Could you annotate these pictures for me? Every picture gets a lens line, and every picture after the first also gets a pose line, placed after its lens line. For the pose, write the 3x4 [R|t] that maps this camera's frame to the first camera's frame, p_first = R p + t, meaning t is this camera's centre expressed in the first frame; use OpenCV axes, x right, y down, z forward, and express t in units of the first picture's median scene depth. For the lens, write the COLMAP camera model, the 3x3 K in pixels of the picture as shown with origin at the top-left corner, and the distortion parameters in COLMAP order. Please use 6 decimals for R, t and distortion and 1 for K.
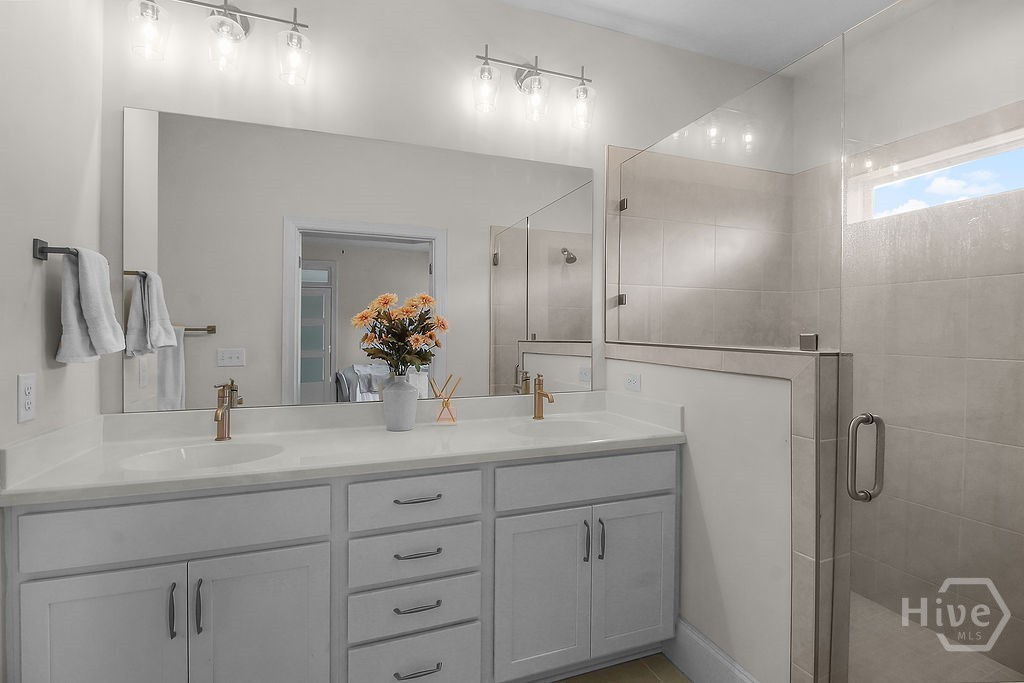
lens RADIAL K [[489.6, 0, 511.6], [0, 489.6, 335.7], [0, 0, 1]] dist [-0.002255, -0.012265]
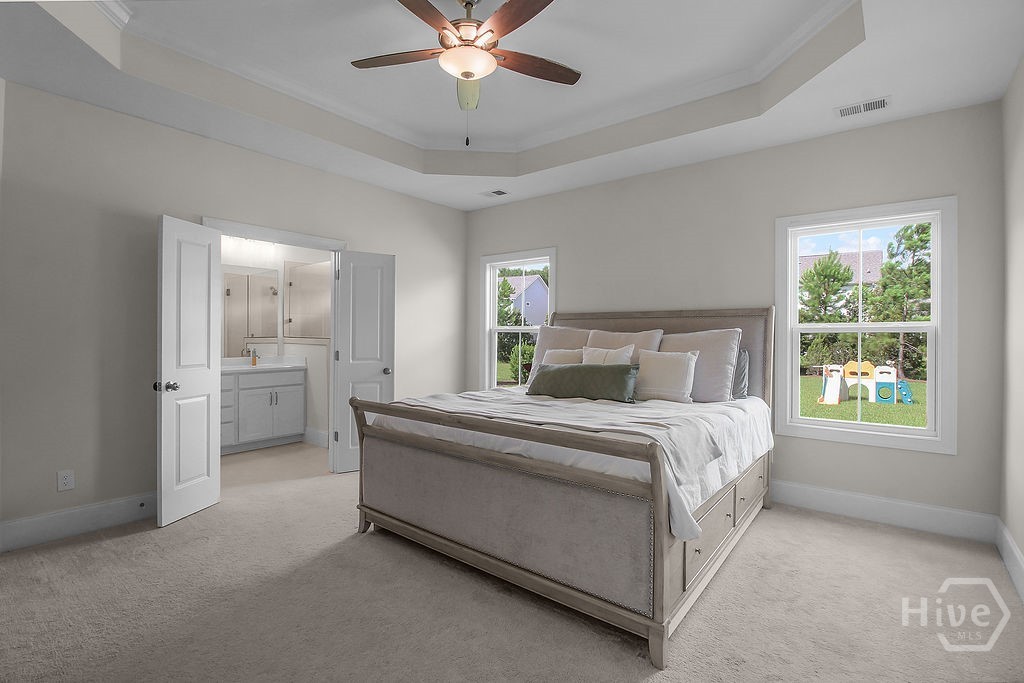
lens RADIAL K [[489.6, 0, 515.6], [0, 489.6, 335.3], [0, 0, 1]] dist [-0.002255, -0.012265]
pose [[0.859470, -0.001663, 0.511184, -0.076699], [0.003825, 0.999988, -0.003177, 0.018921], [-0.511173, 0.004686, 0.859465, -1.883391]]
